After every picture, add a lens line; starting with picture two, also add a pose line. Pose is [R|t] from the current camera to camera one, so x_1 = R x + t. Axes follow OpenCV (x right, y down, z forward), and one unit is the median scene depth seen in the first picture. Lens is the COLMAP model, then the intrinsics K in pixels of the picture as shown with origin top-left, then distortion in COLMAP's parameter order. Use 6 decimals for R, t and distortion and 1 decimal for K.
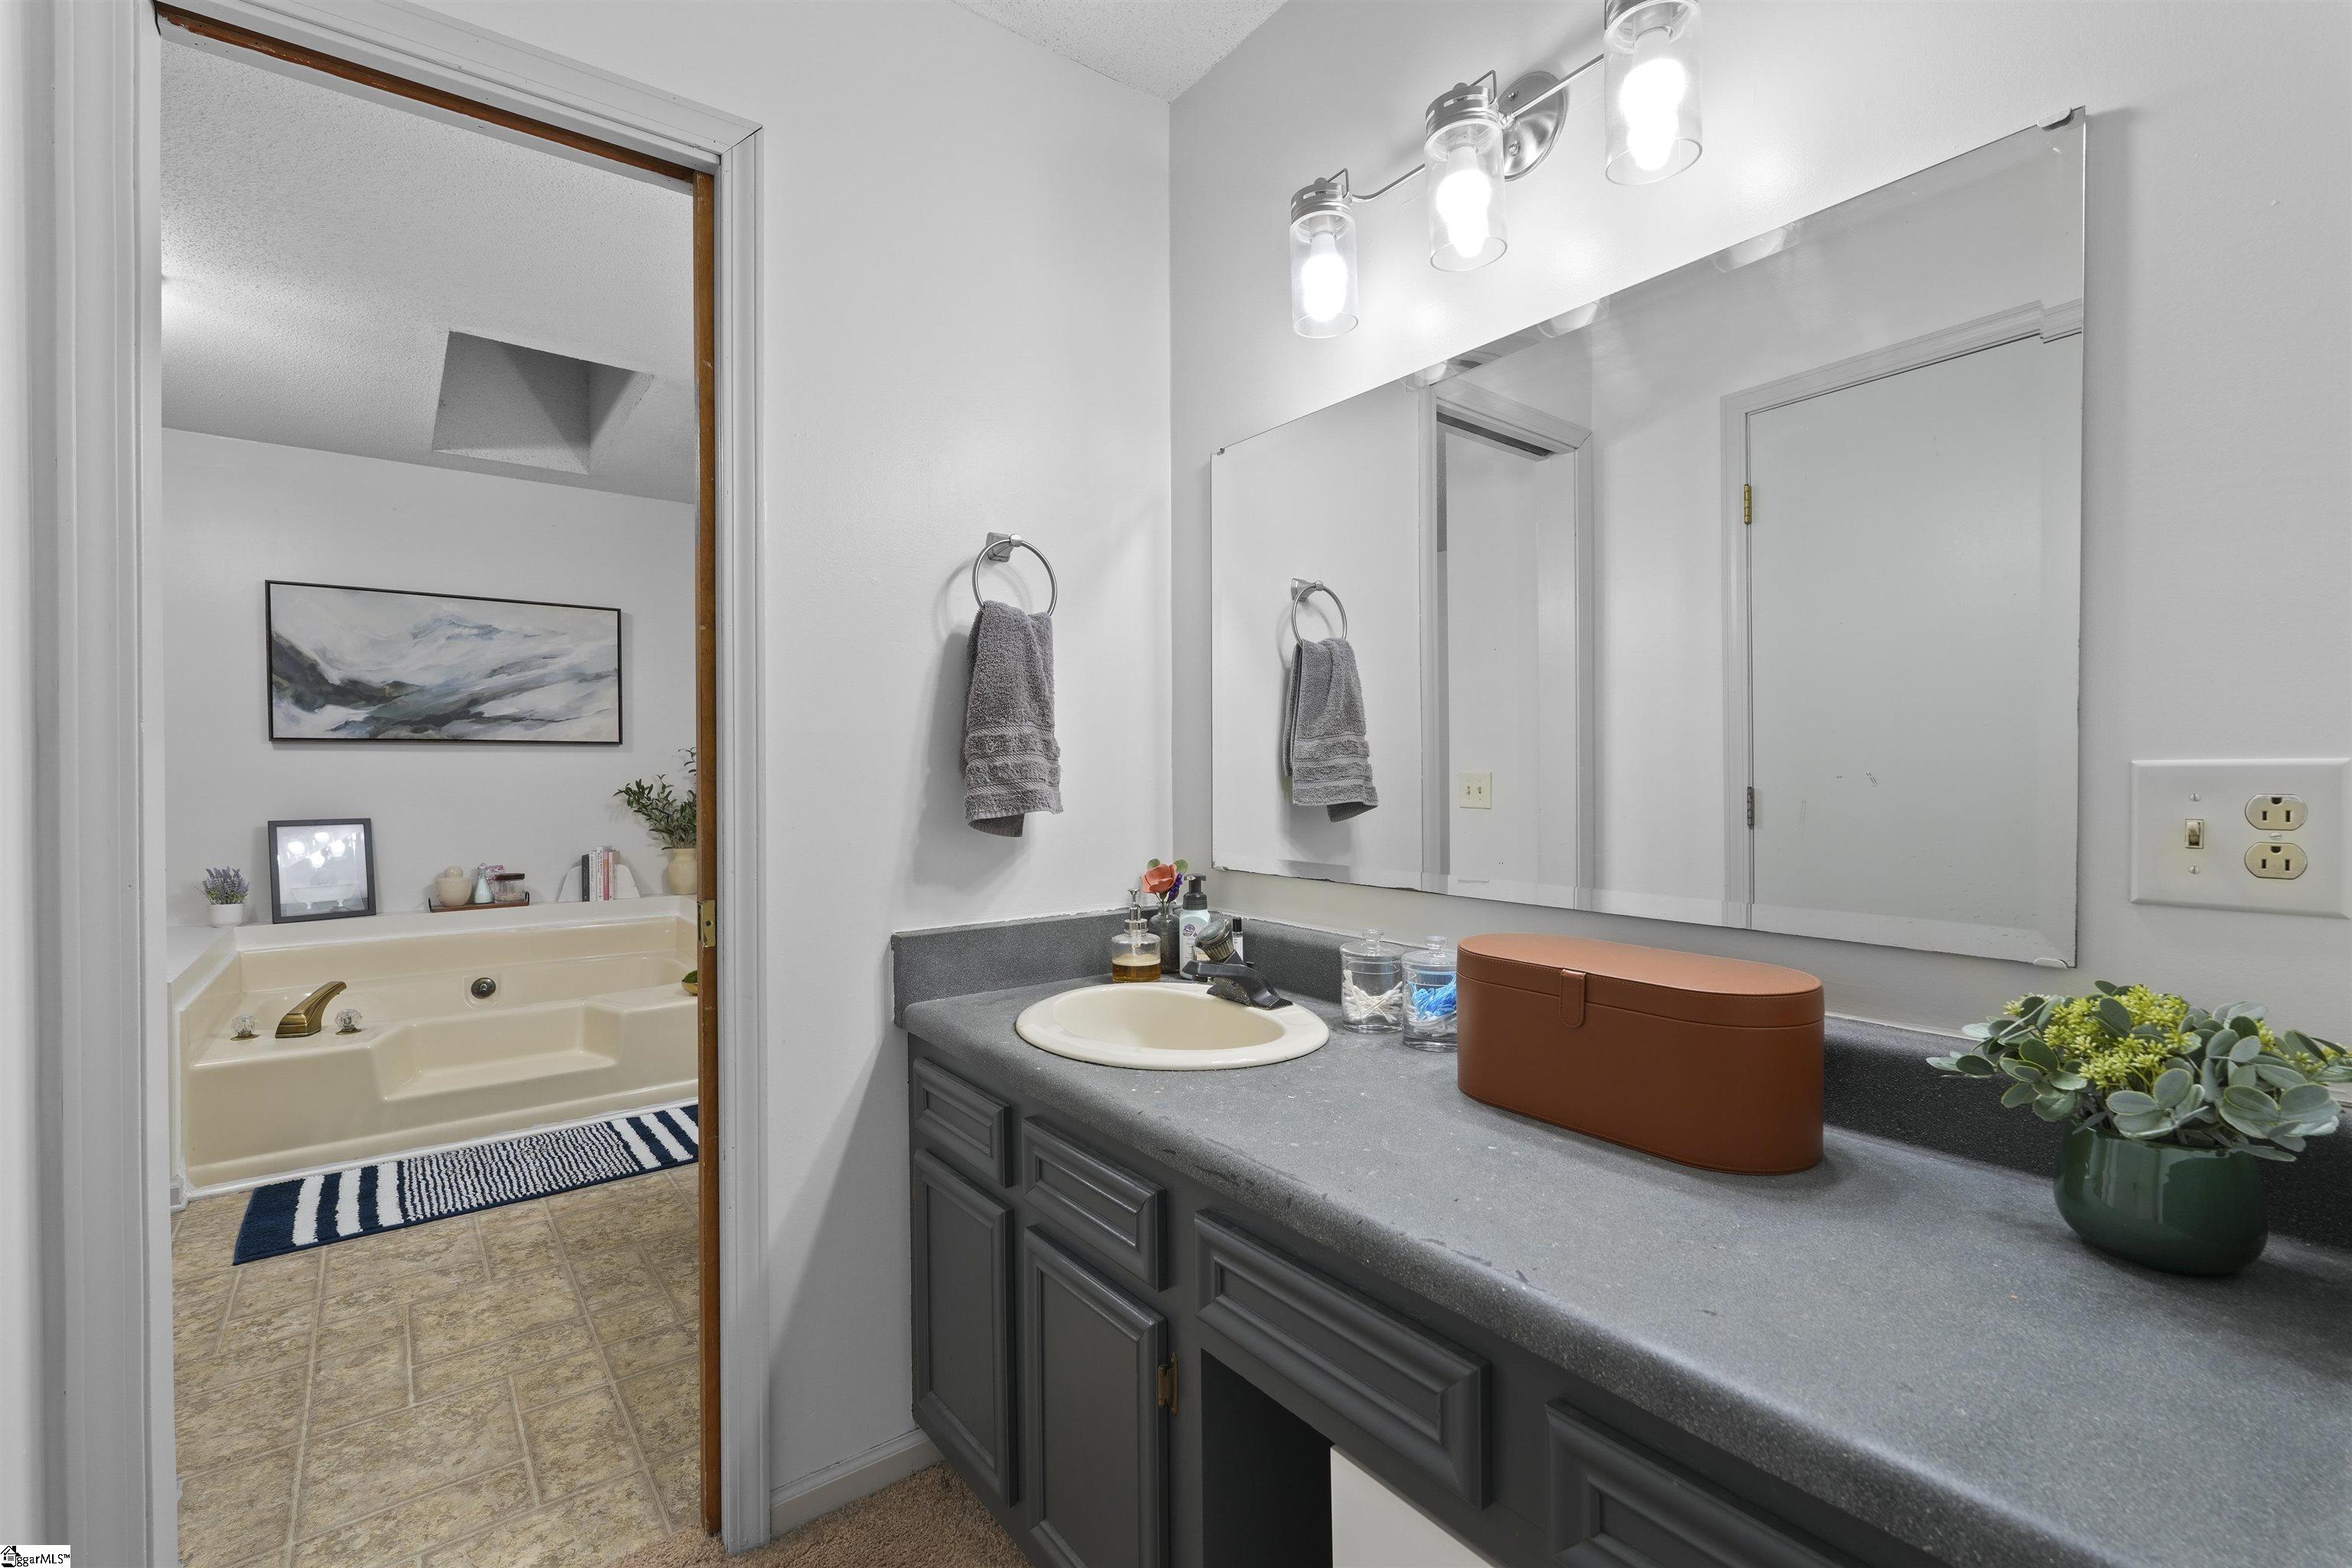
lens RADIAL K [[1018.7, 0, 1185.0], [0, 1018.7, 788.8], [0, 0, 1]] dist [-0.003609, 0.000842]
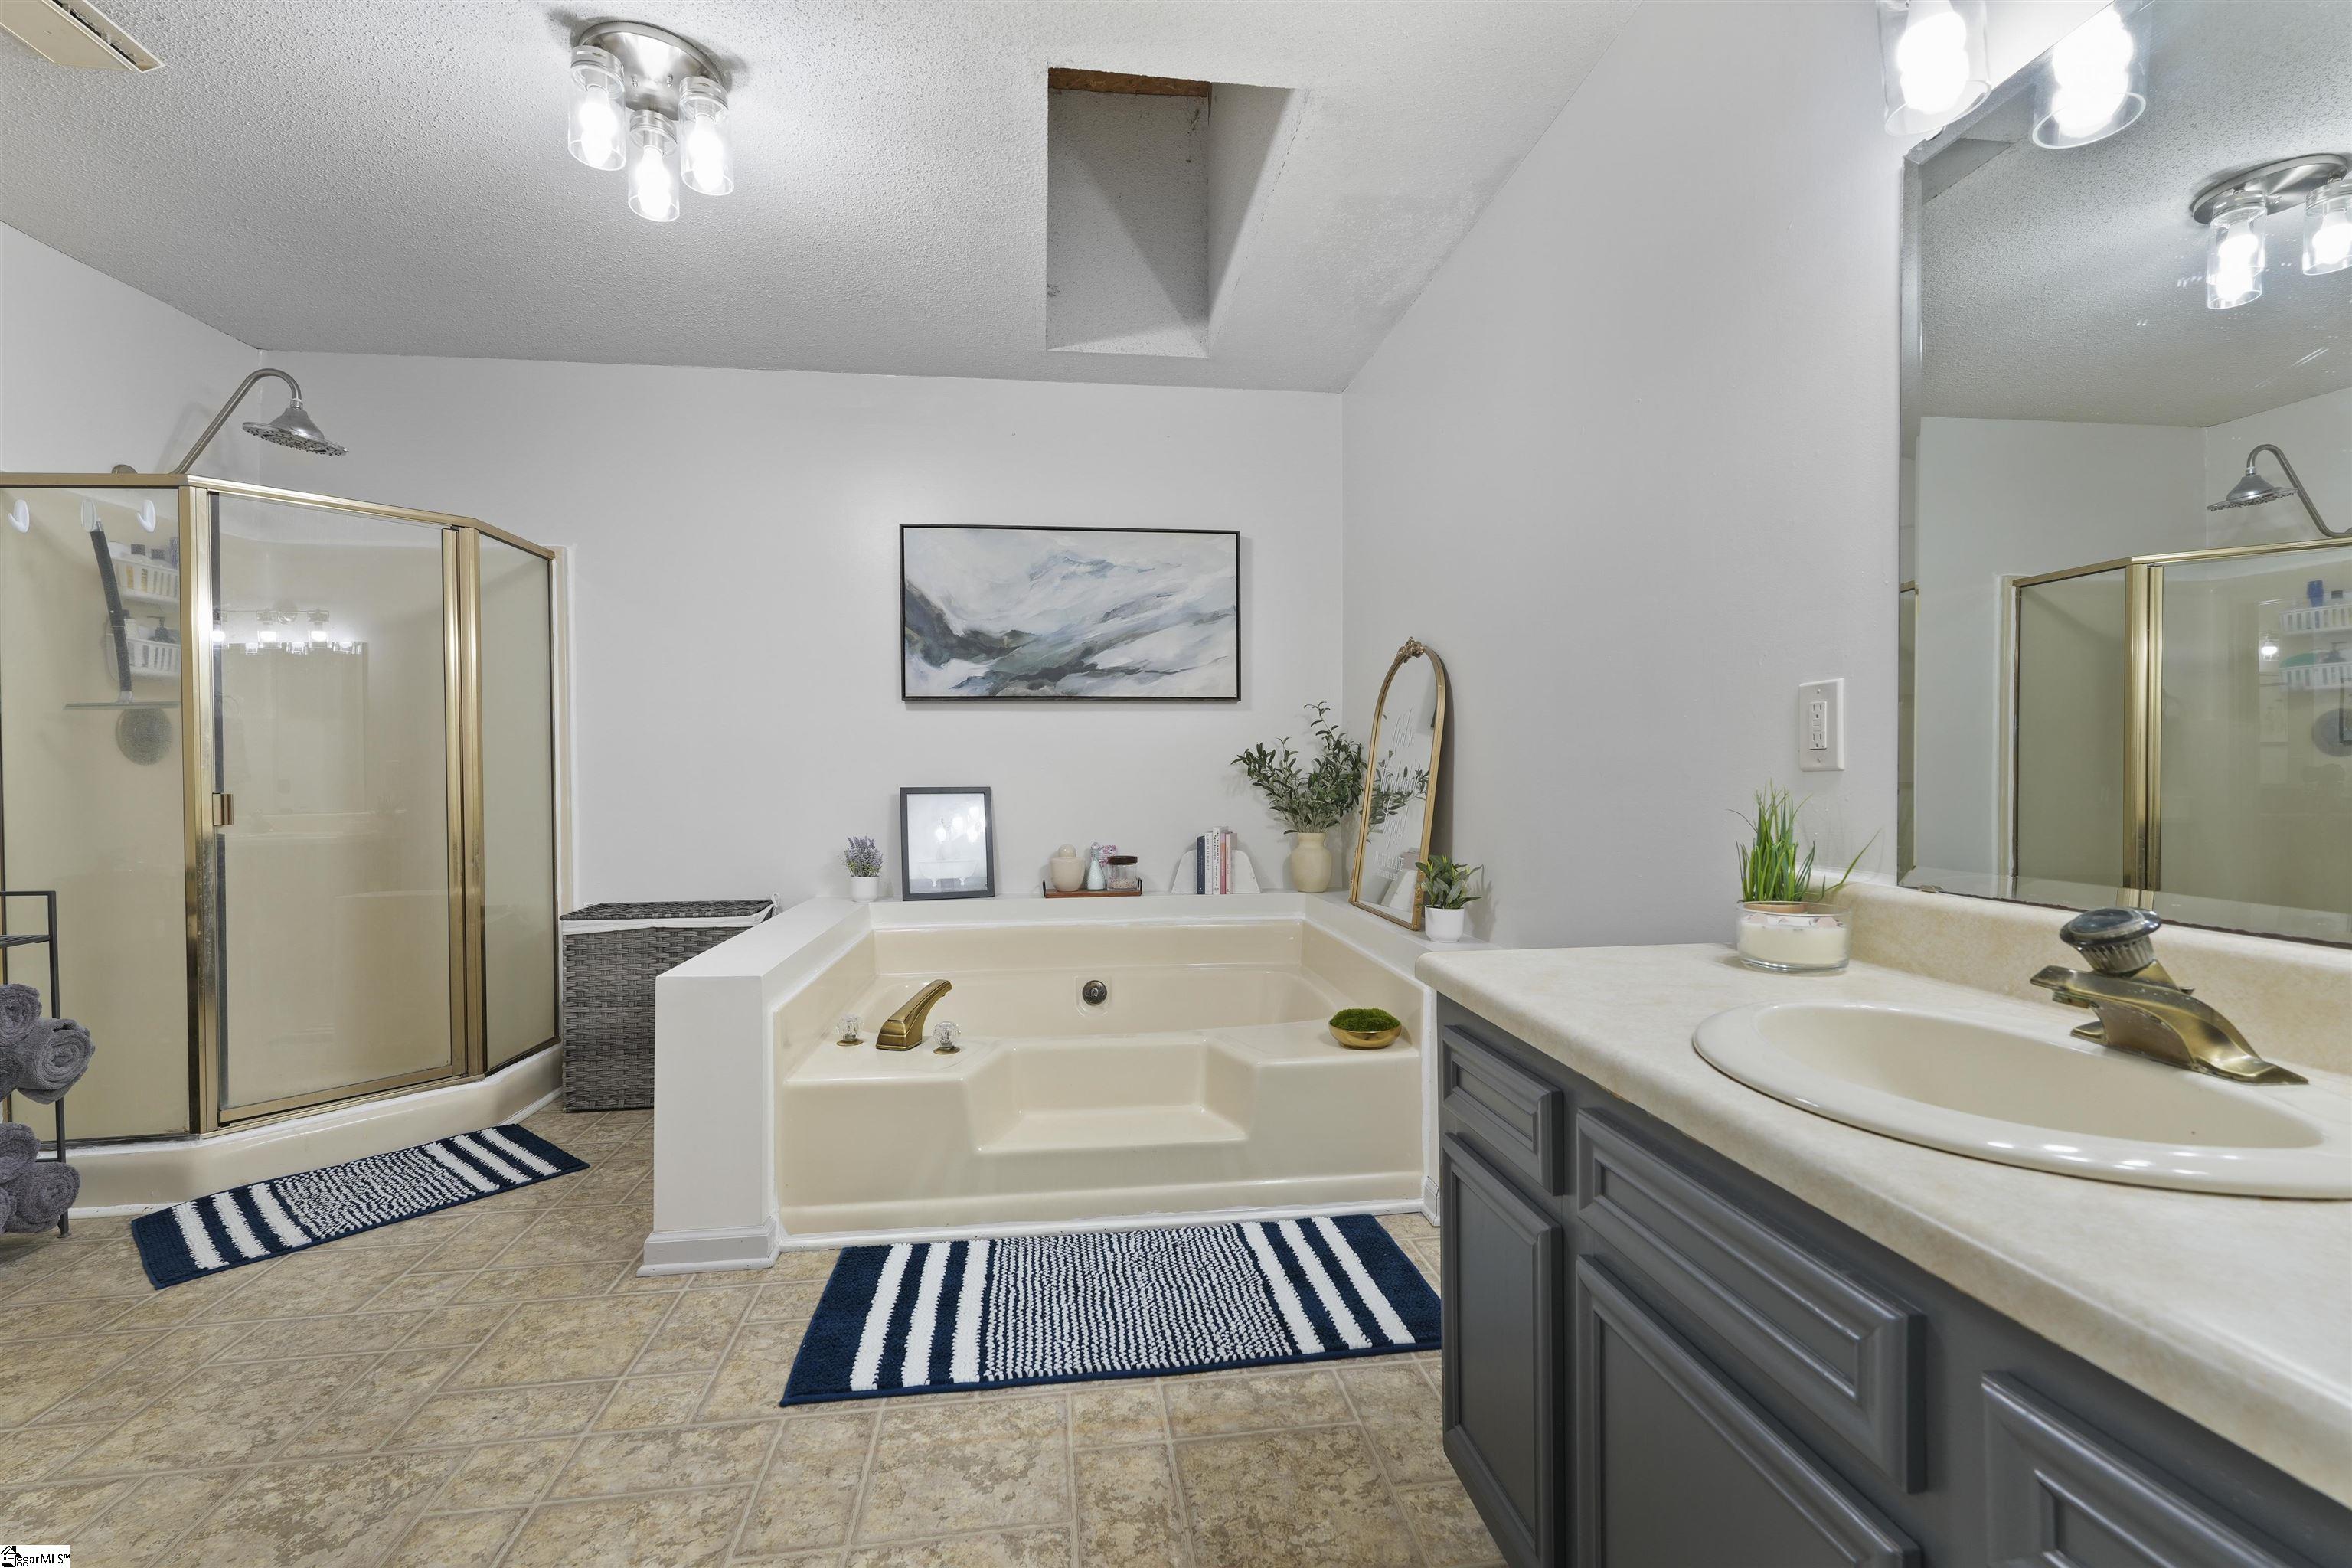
lens RADIAL K [[1018.7, 0, 1175.3], [0, 1018.7, 786.0], [0, 0, 1]] dist [-0.003609, 0.000842]
pose [[0.858484, 0.005077, -0.512815, -0.221722], [-0.005333, 0.999985, 0.000974, 0.027652], [0.512813, 0.001899, 0.858499, 0.341308]]
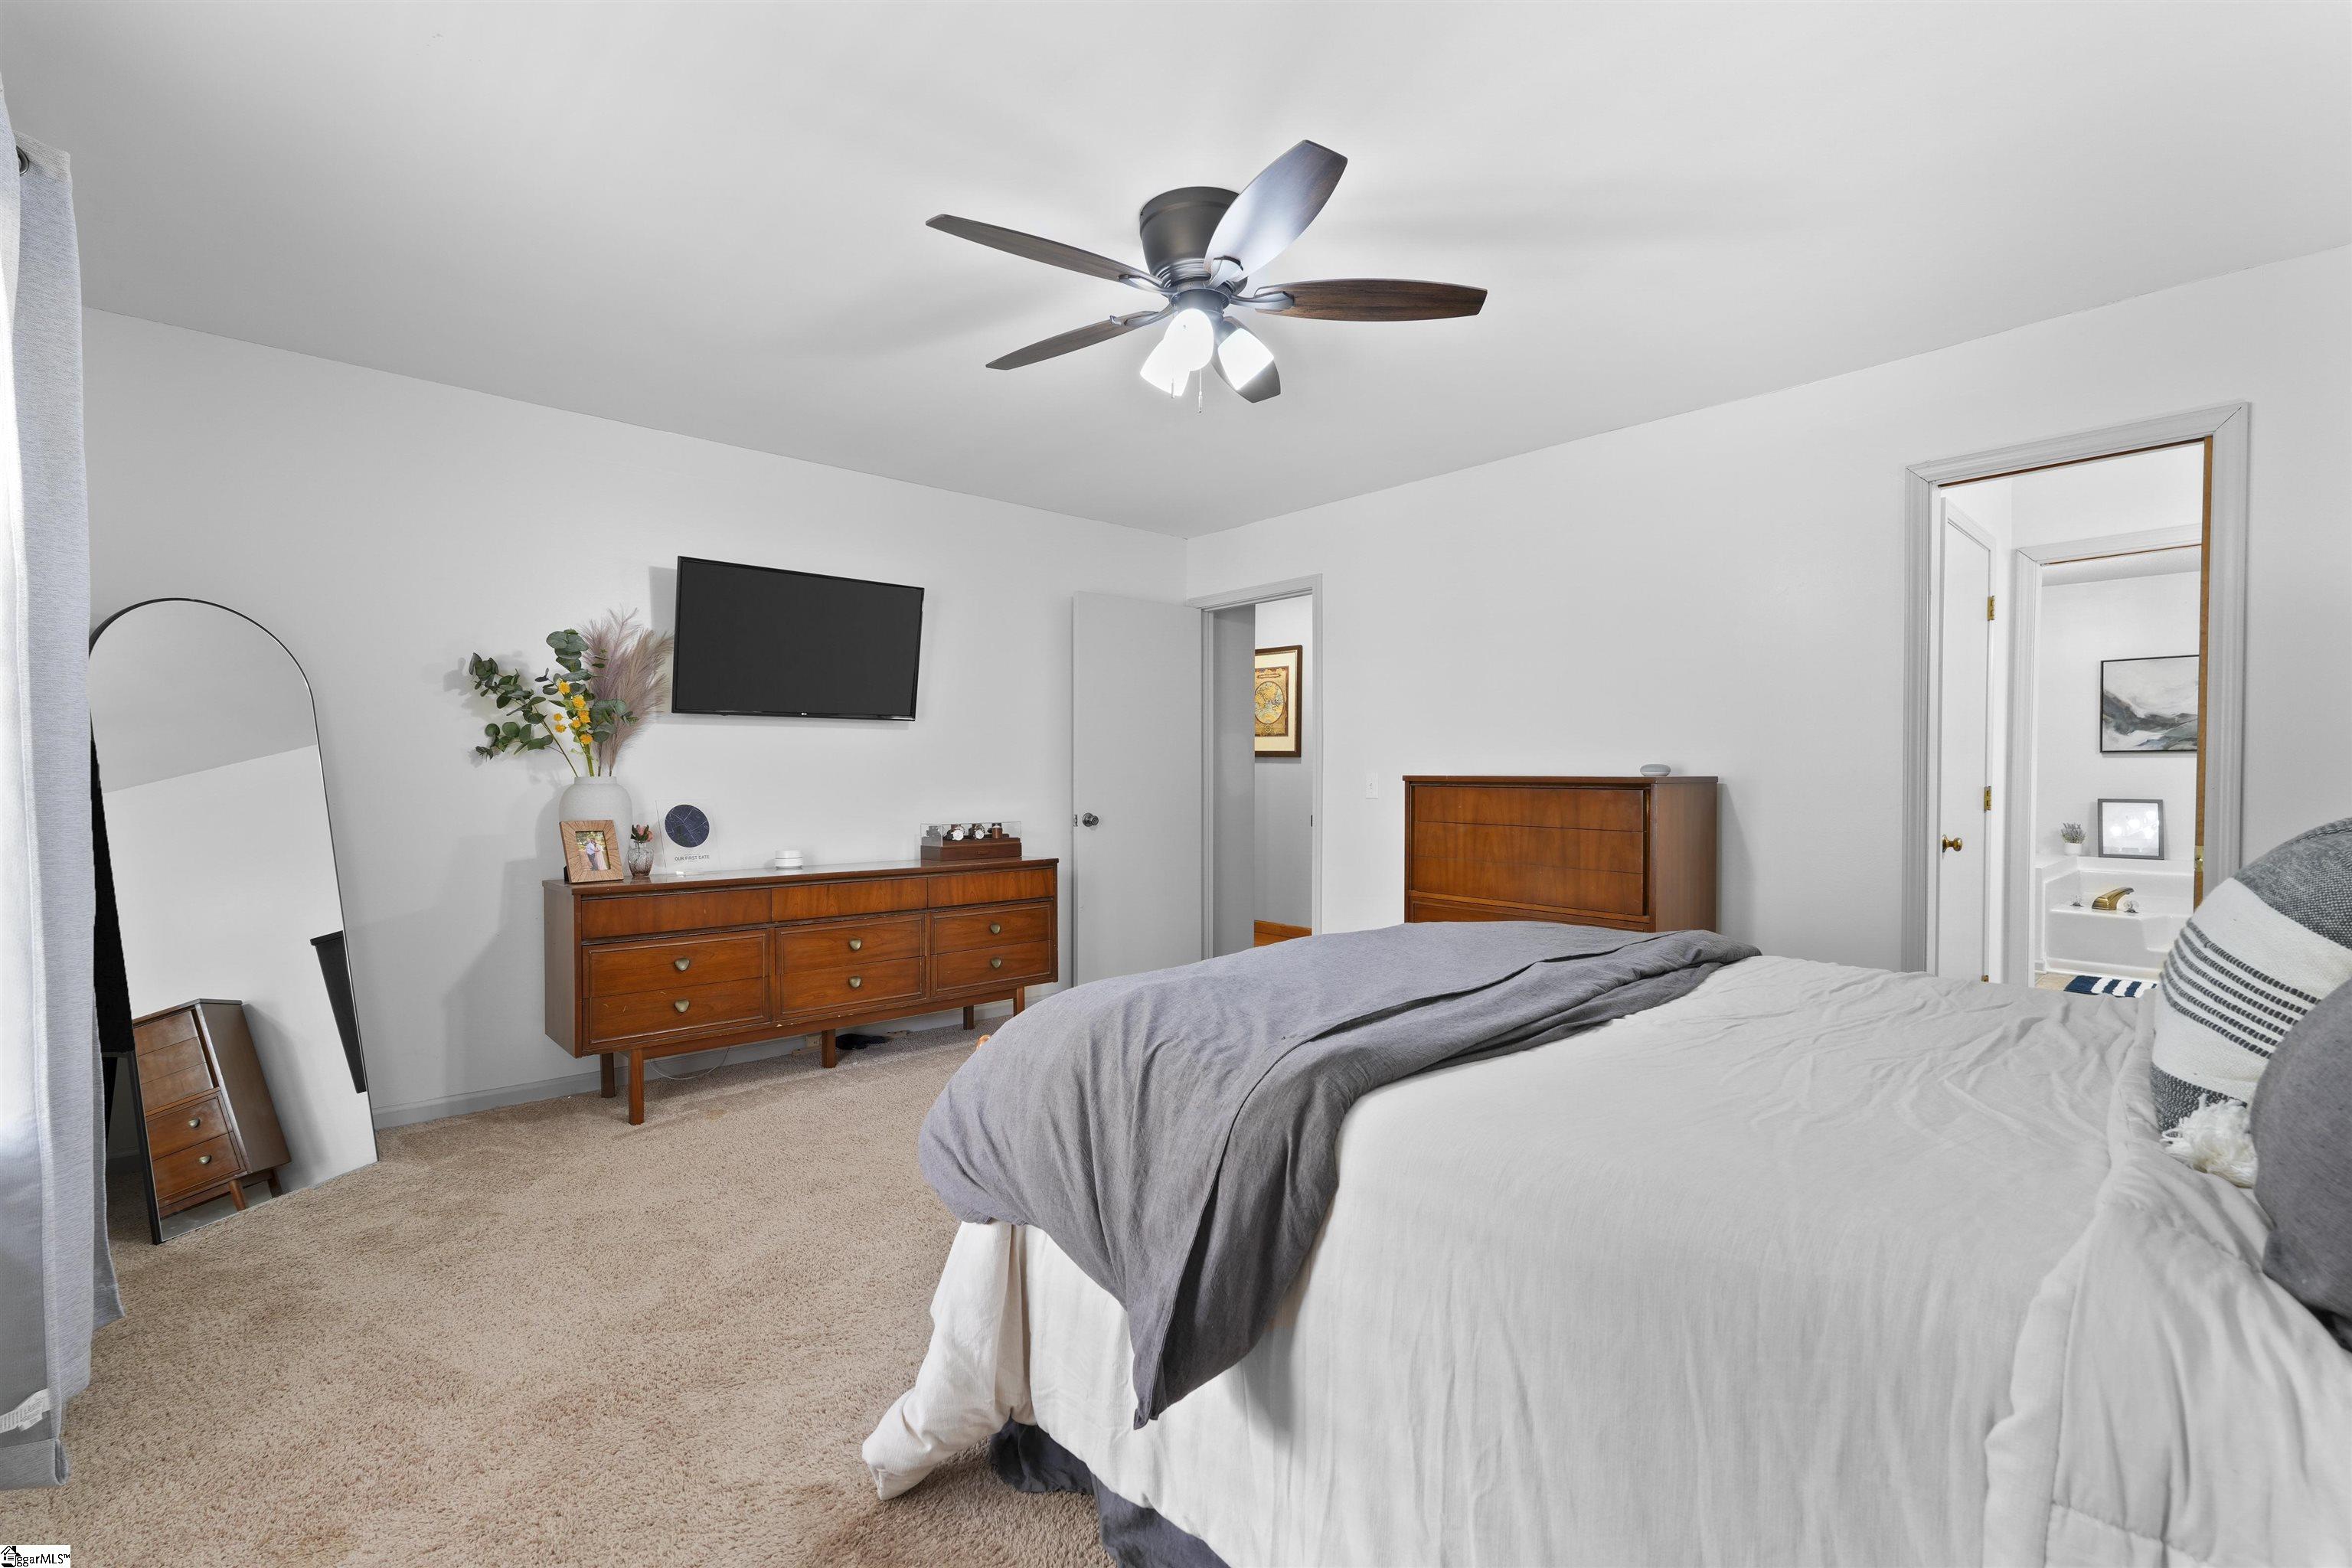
lens RADIAL K [[1018.7, 0, 1168.7], [0, 1018.7, 778.0], [0, 0, 1]] dist [-0.003609, 0.000842]
pose [[0.068467, 0.011711, -0.997585, 0.725789], [-0.021186, 0.999723, 0.010282, 0.011950], [0.997428, 0.020431, 0.068696, -0.709332]]
